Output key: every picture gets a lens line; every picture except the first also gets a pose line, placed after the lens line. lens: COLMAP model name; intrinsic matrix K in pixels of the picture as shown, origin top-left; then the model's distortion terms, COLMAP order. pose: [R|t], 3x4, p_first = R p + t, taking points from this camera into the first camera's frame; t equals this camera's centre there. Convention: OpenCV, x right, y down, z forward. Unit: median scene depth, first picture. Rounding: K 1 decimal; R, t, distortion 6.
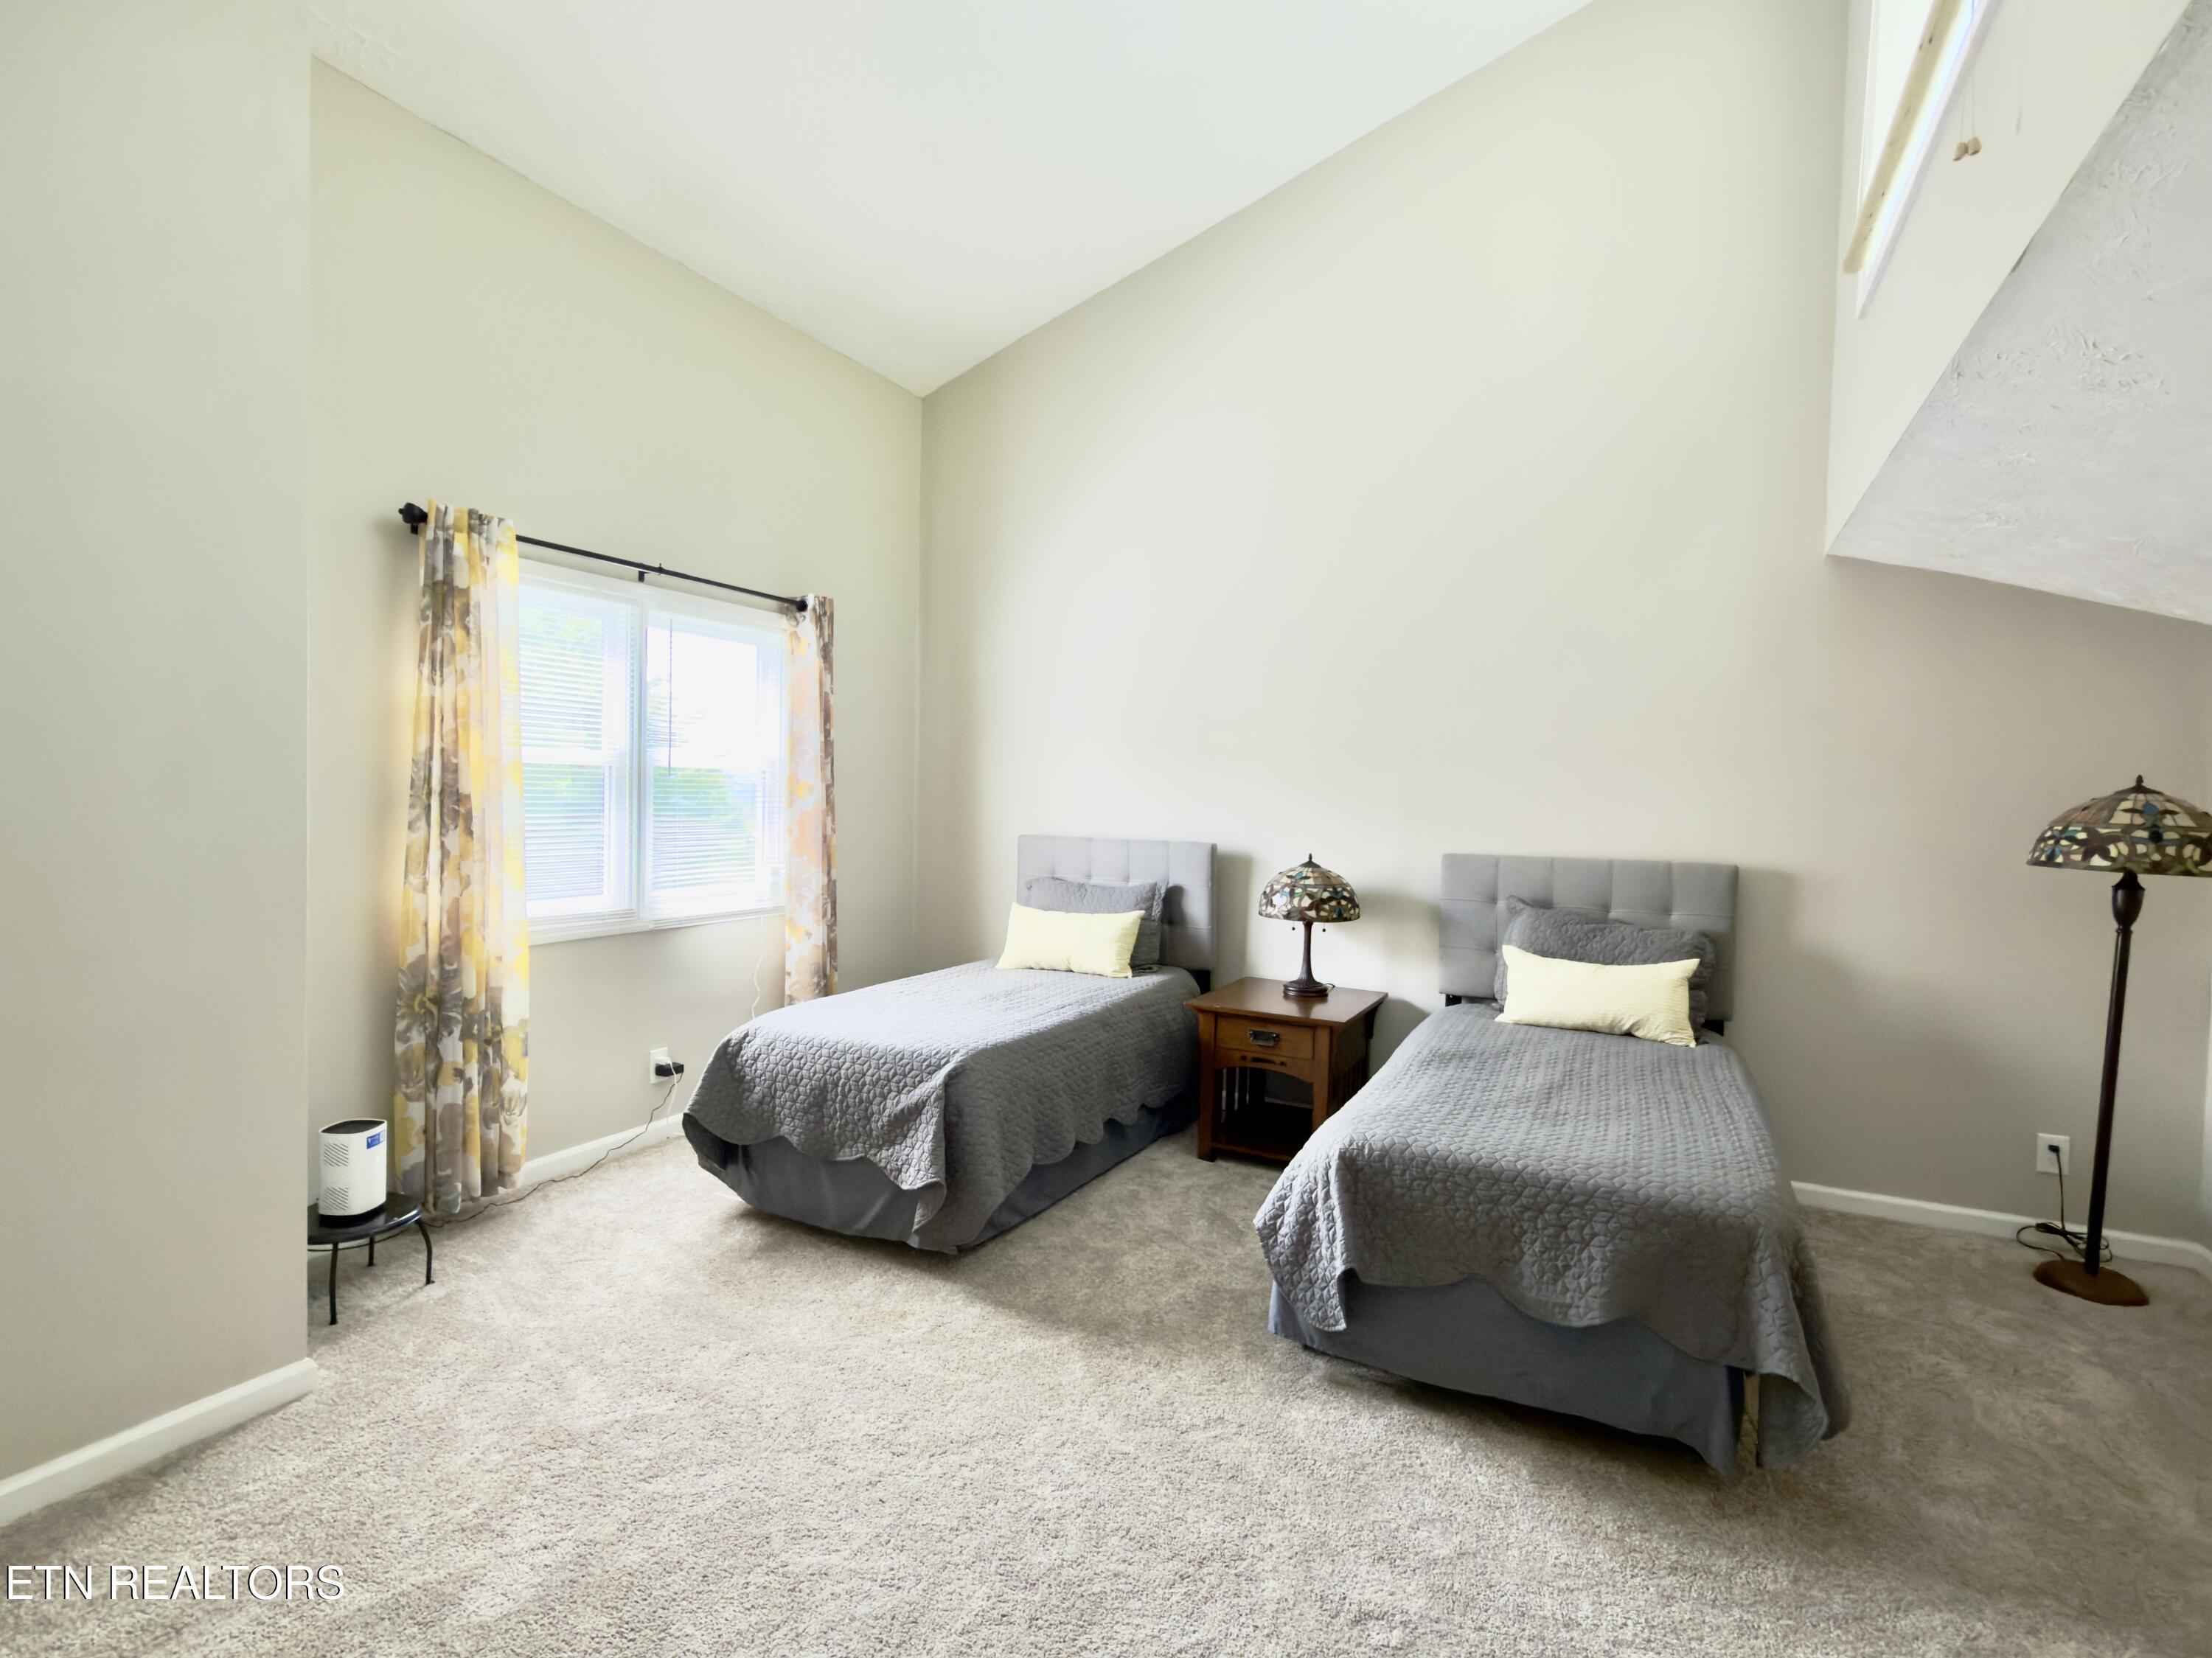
lens RADIAL K [[1061.4, 0, 1085.4], [0, 1061.4, 825.0], [0, 0, 1]] dist [0.005189, 0.001350]
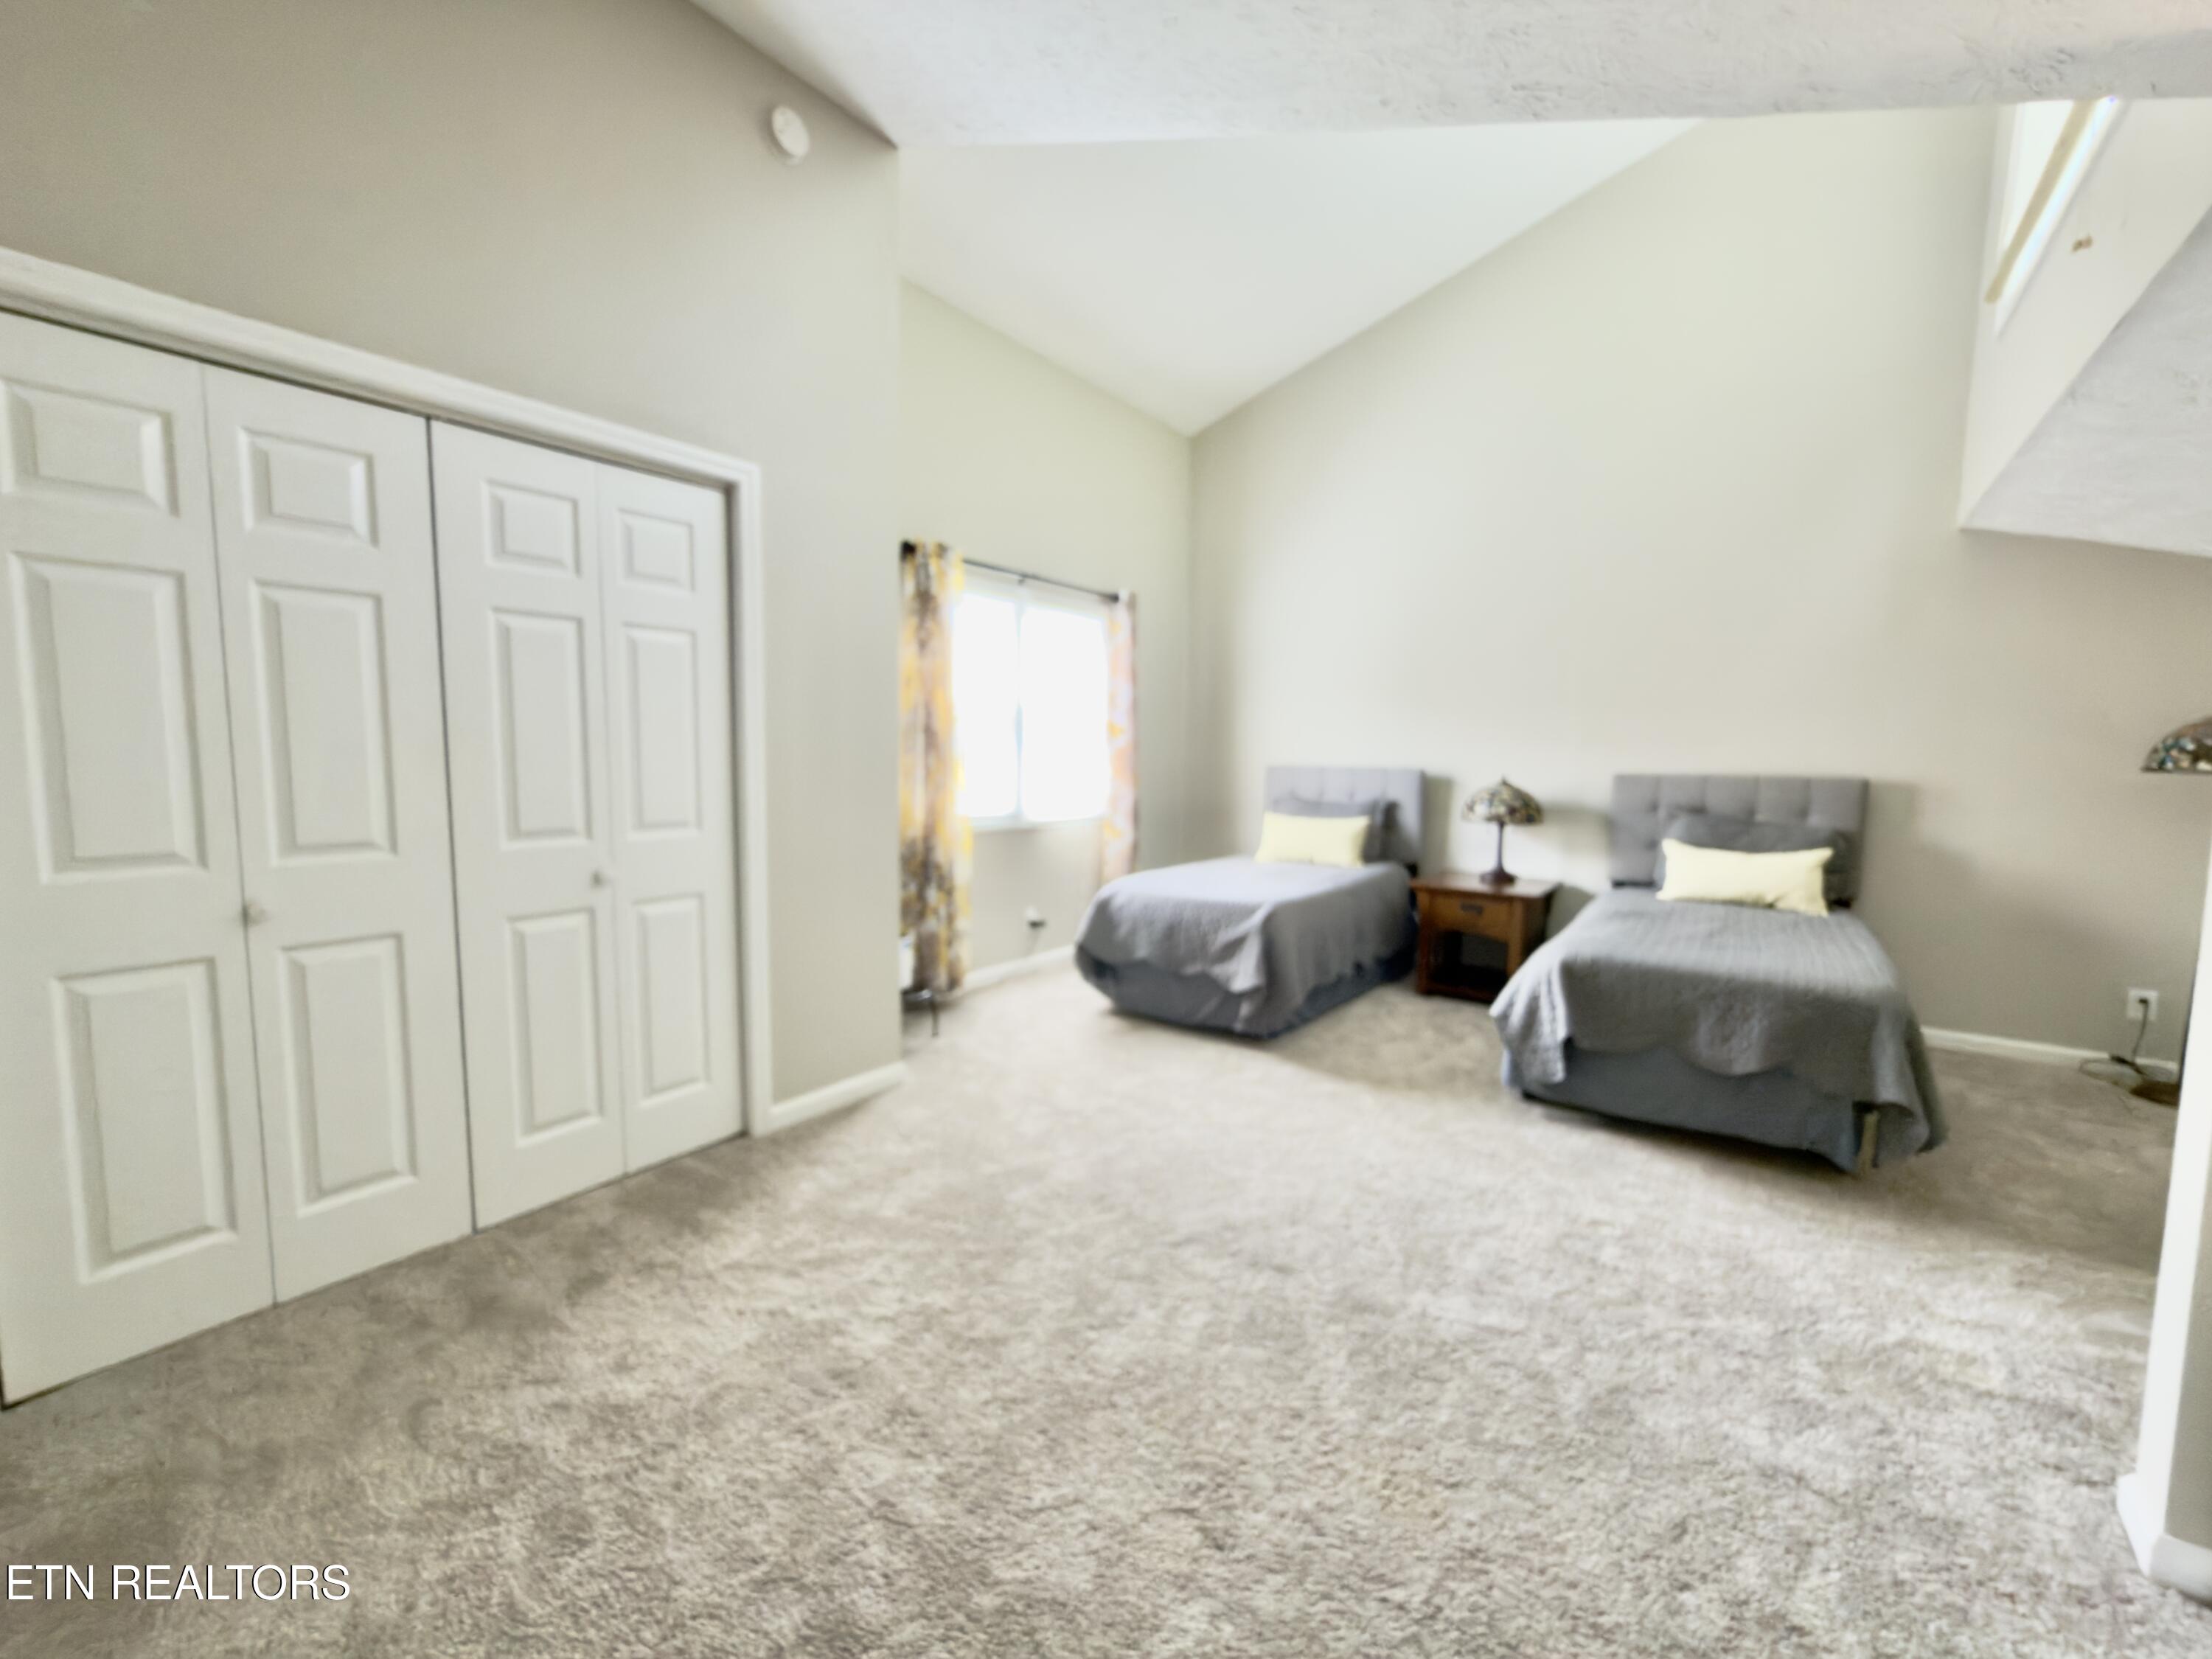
lens RADIAL K [[881.3, 0, 1101.7], [0, 881.3, 826.6], [0, 0, 1]] dist [0.002386, 0.000114]
pose [[0.987606, 0.003984, -0.156905, -0.144493], [0.004833, 0.998432, 0.055772, 0.037425], [0.156881, -0.055839, 0.986038, -0.214339]]
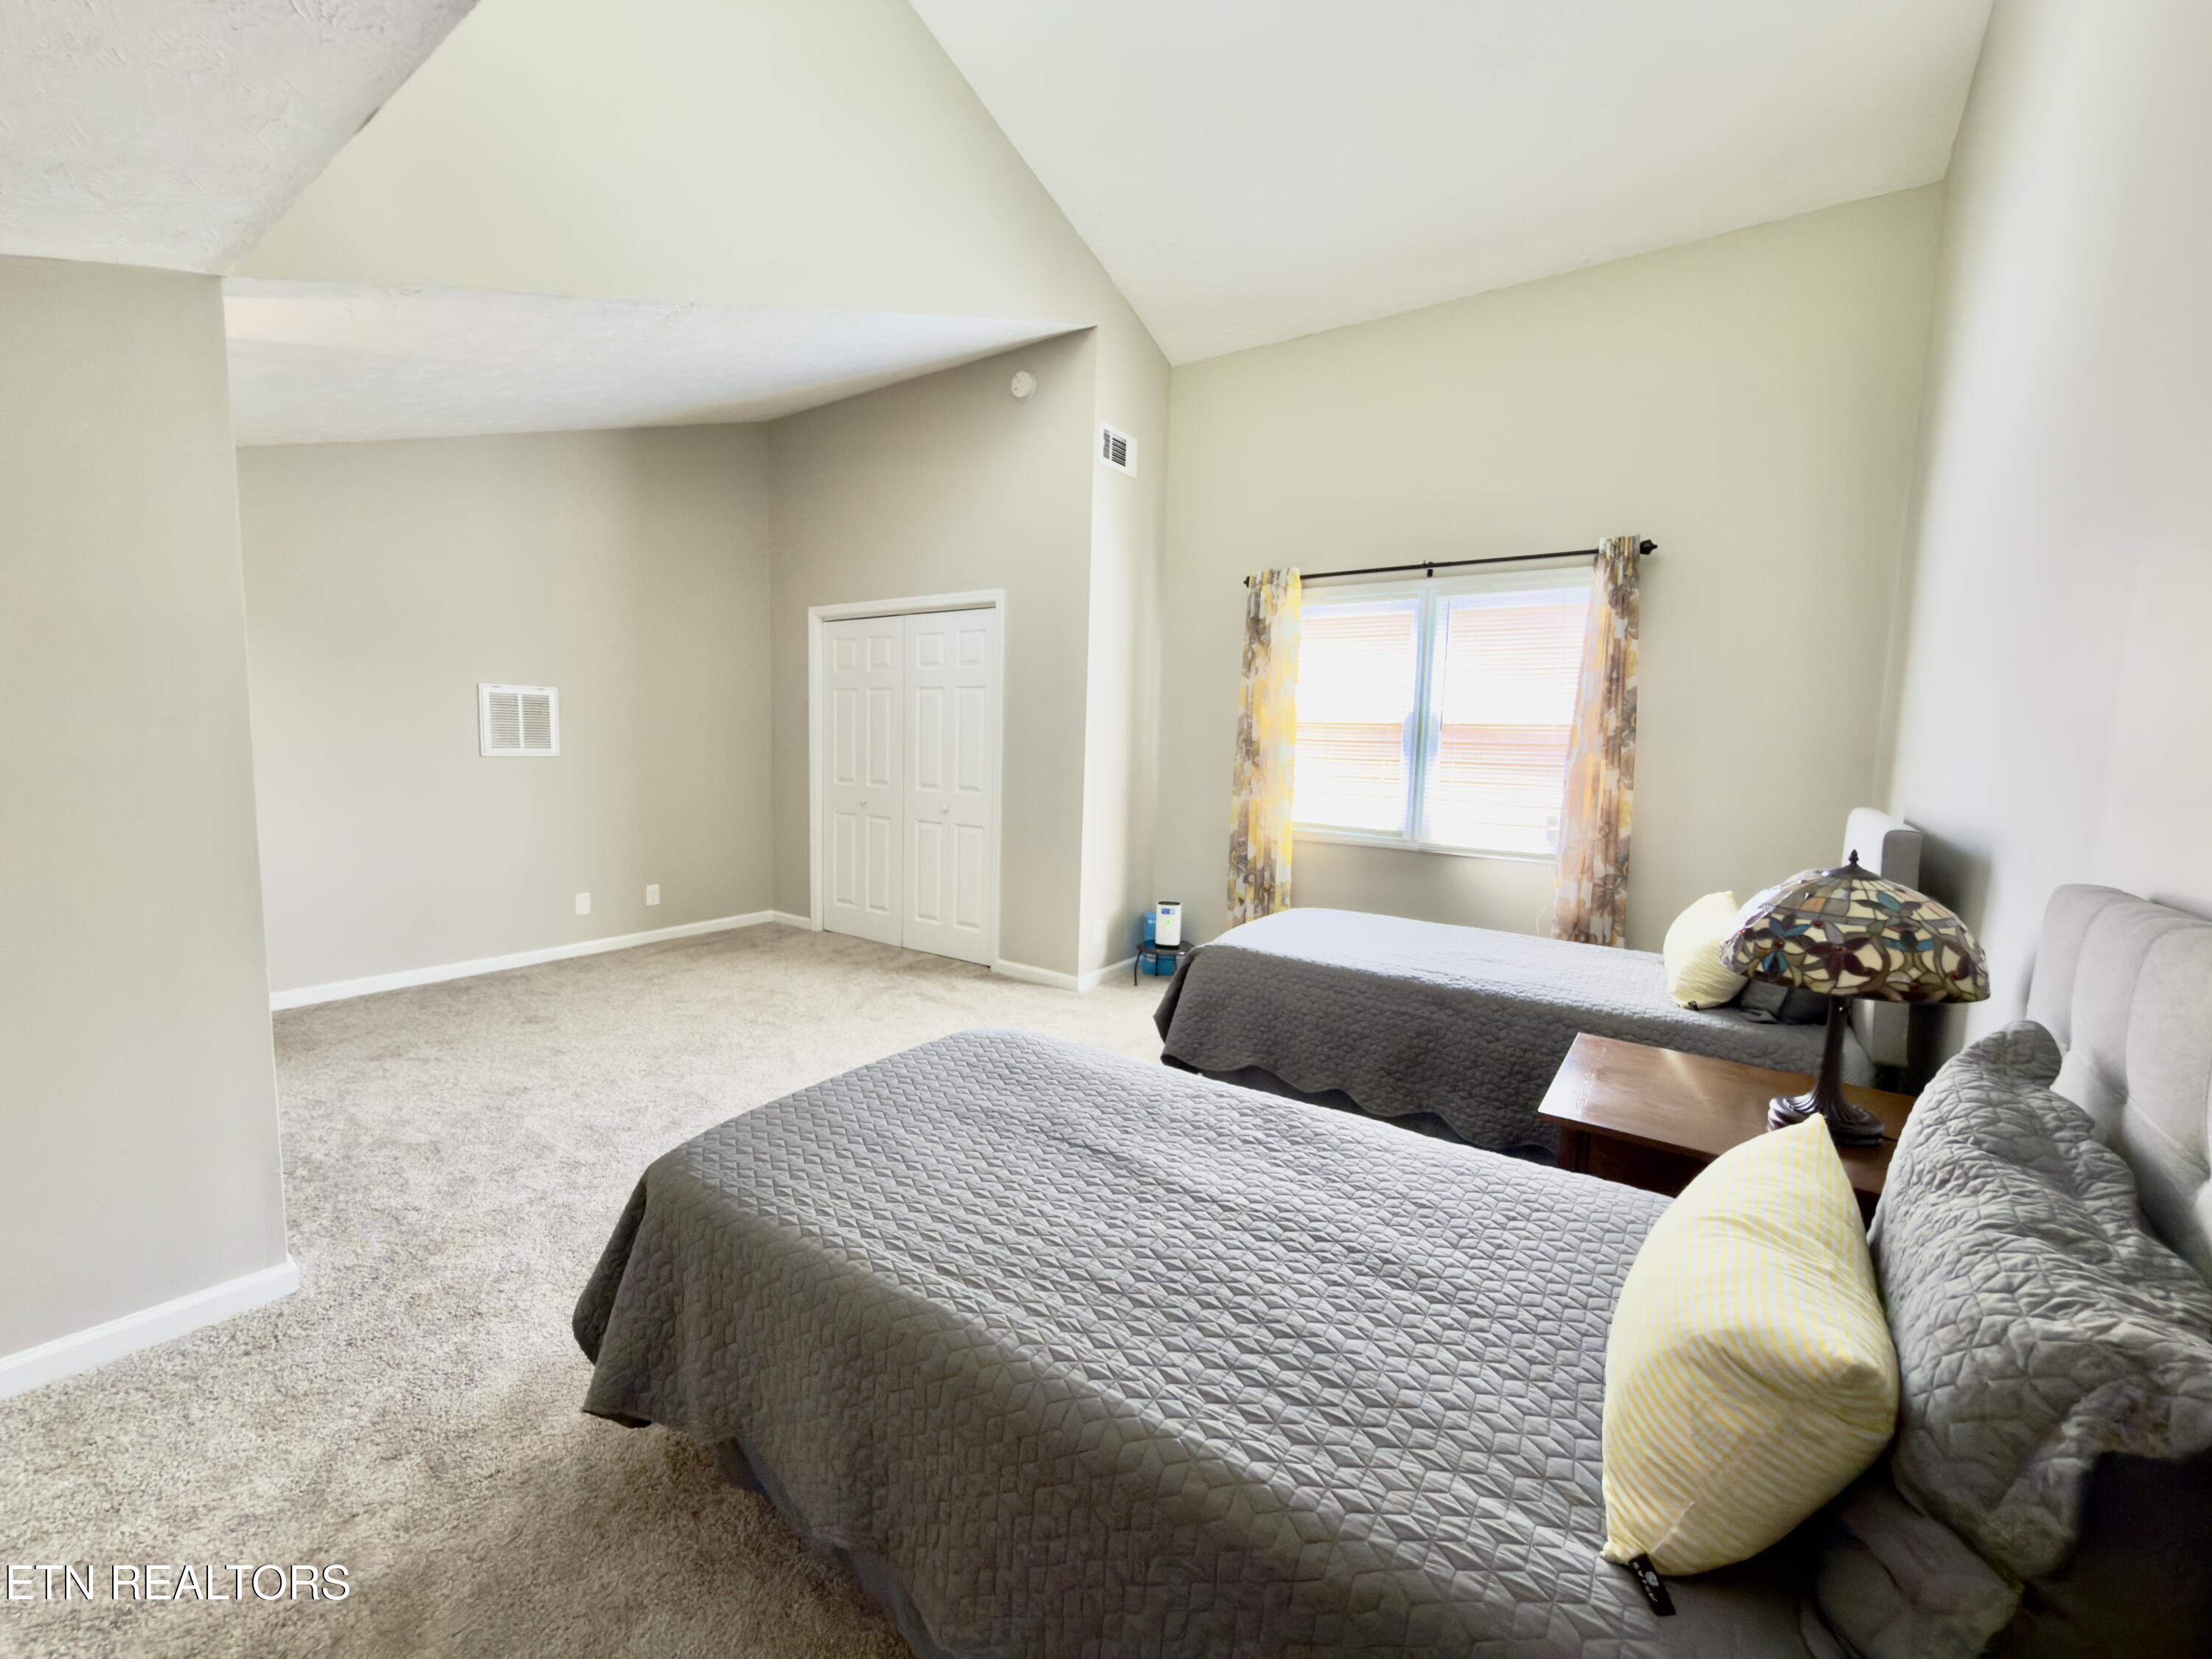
lens RADIAL K [[881.3, 0, 1101.7], [0, 881.3, 826.6], [0, 0, 1]] dist [0.002386, 0.000114]
pose [[-0.099433, 0.073224, -0.992346, 0.829577], [-0.061388, 0.994938, 0.079566, 0.012344], [0.993149, 0.068830, -0.094435, 0.861718]]
